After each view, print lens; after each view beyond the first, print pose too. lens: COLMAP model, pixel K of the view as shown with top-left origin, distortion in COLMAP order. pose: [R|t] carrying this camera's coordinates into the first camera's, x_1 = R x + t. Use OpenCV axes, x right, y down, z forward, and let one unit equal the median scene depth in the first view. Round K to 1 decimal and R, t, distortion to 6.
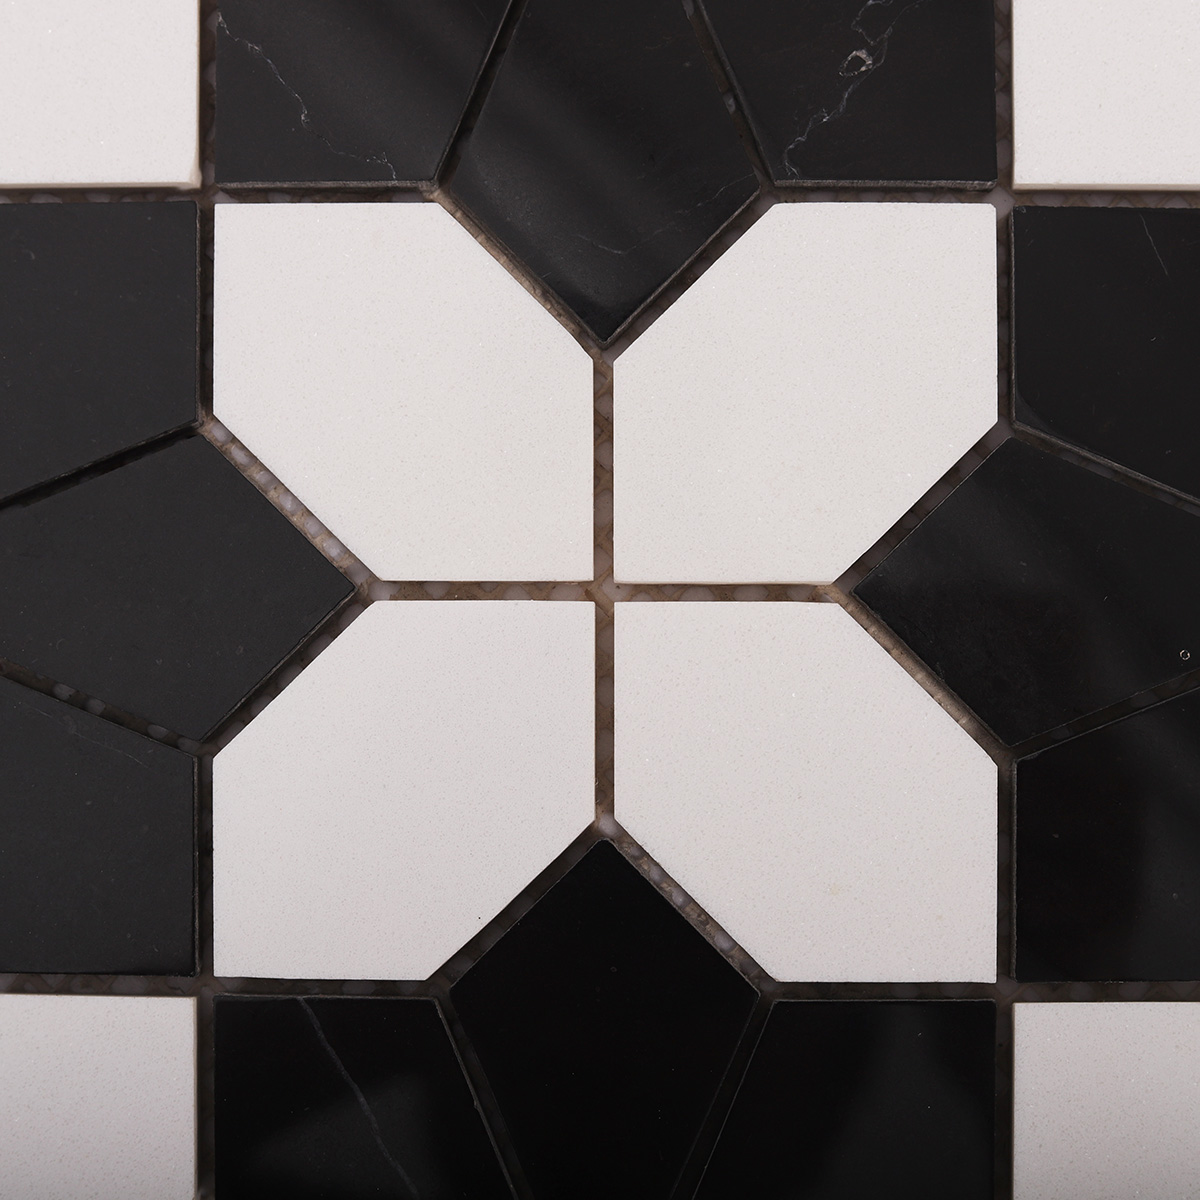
lens RADIAL K [[1879.8, 0, 600.0], [0, 1879.8, 600.0], [0, 0, 1]] dist [-0.026791, -0.029454]
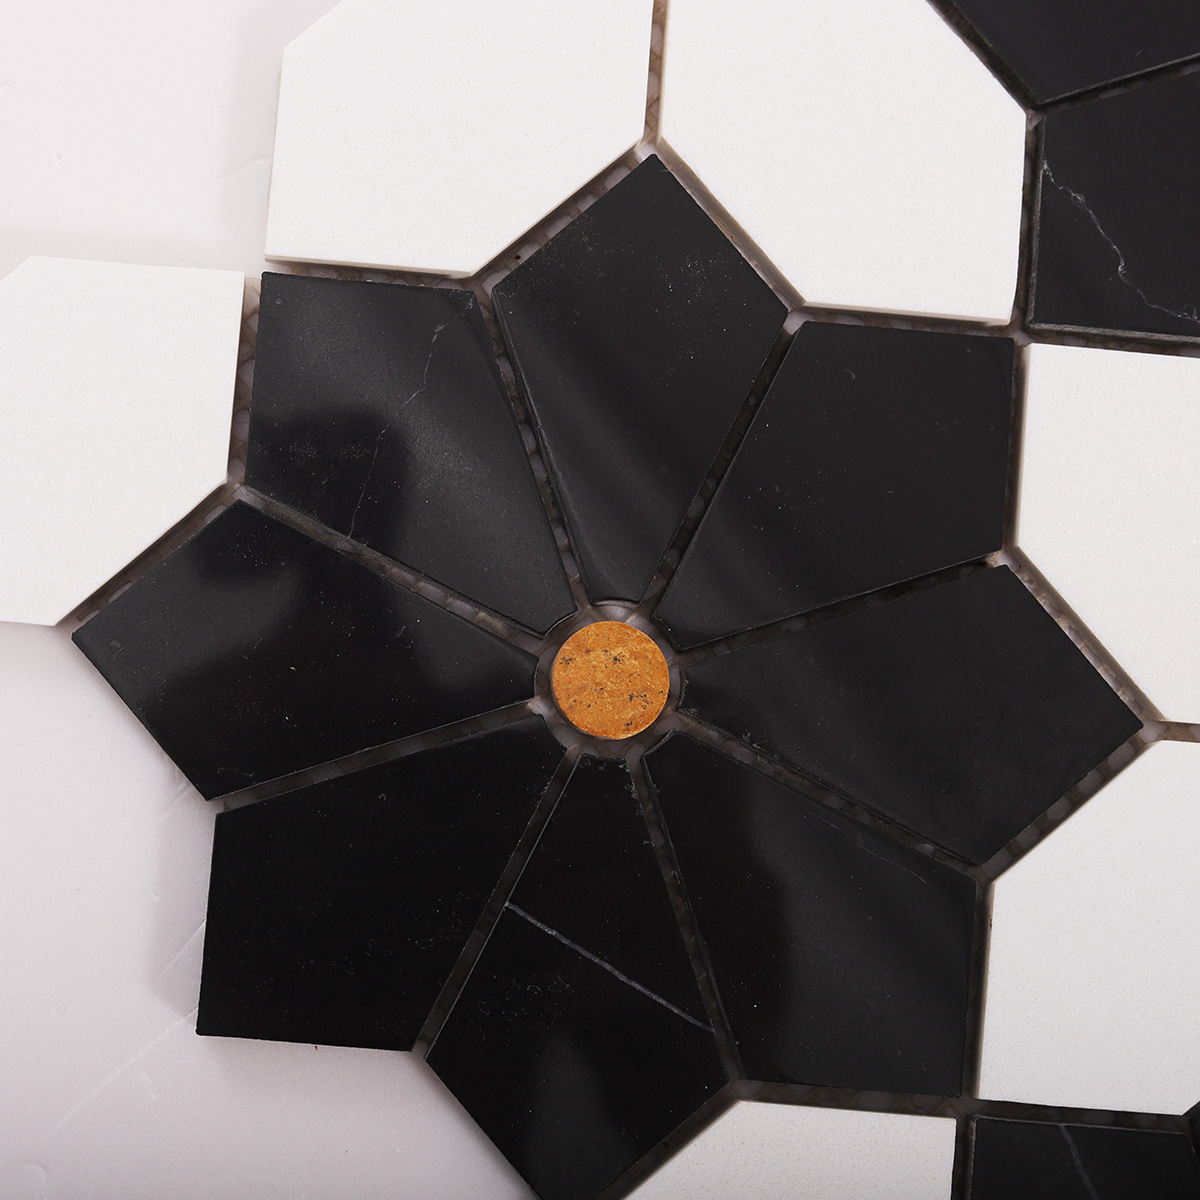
lens RADIAL K [[1879.8, 0, 600.0], [0, 1879.8, 600.0], [0, 0, 1]] dist [-0.026791, -0.029454]
pose [[0.994685, 0.083547, 0.060186, -0.496578], [-0.080351, 0.995319, -0.053708, 0.003896], [-0.064391, 0.048586, 0.996741, -0.006363]]
